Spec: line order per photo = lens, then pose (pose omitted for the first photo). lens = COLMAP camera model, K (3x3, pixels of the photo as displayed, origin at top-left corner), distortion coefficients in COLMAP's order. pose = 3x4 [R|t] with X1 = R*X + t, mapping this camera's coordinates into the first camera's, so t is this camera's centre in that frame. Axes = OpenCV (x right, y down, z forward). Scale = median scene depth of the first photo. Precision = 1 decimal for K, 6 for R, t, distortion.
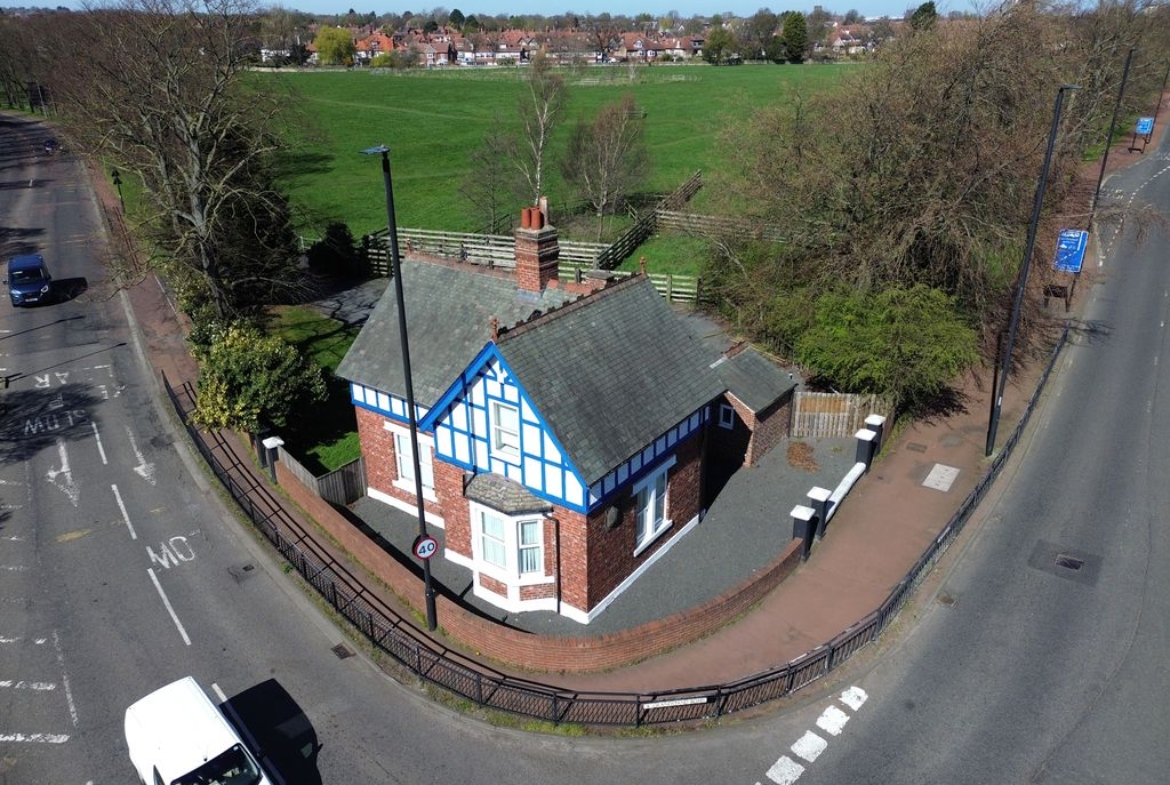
lens RADIAL K [[805.5, 0, 585.0], [0, 805.5, 392.5], [0, 0, 1]] dist [0.084710, -0.002439]
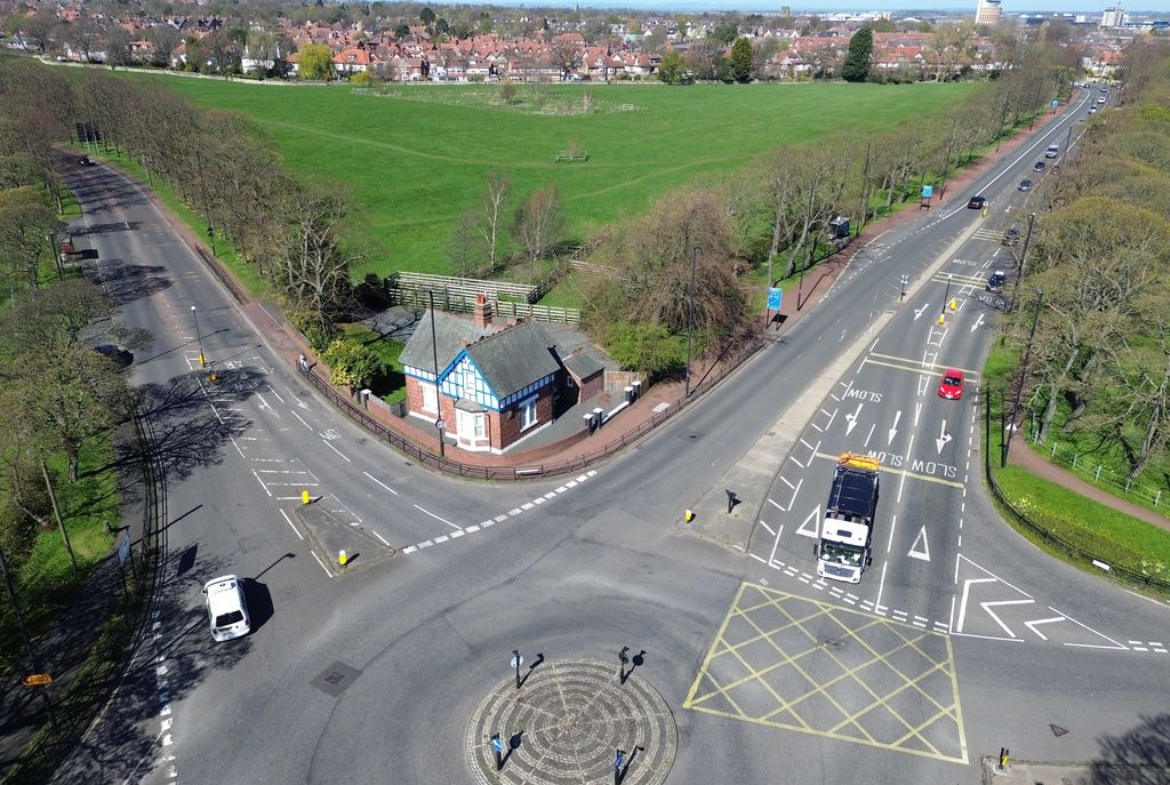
lens RADIAL K [[805.5, 0, 585.0], [0, 805.5, 392.5], [0, 0, 1]] dist [0.084710, -0.002439]
pose [[0.999326, 0.002772, 0.036596, 0.141582], [-0.002995, 0.999977, 0.006041, 0.049901], [-0.036578, -0.006147, 0.999312, -1.292319]]
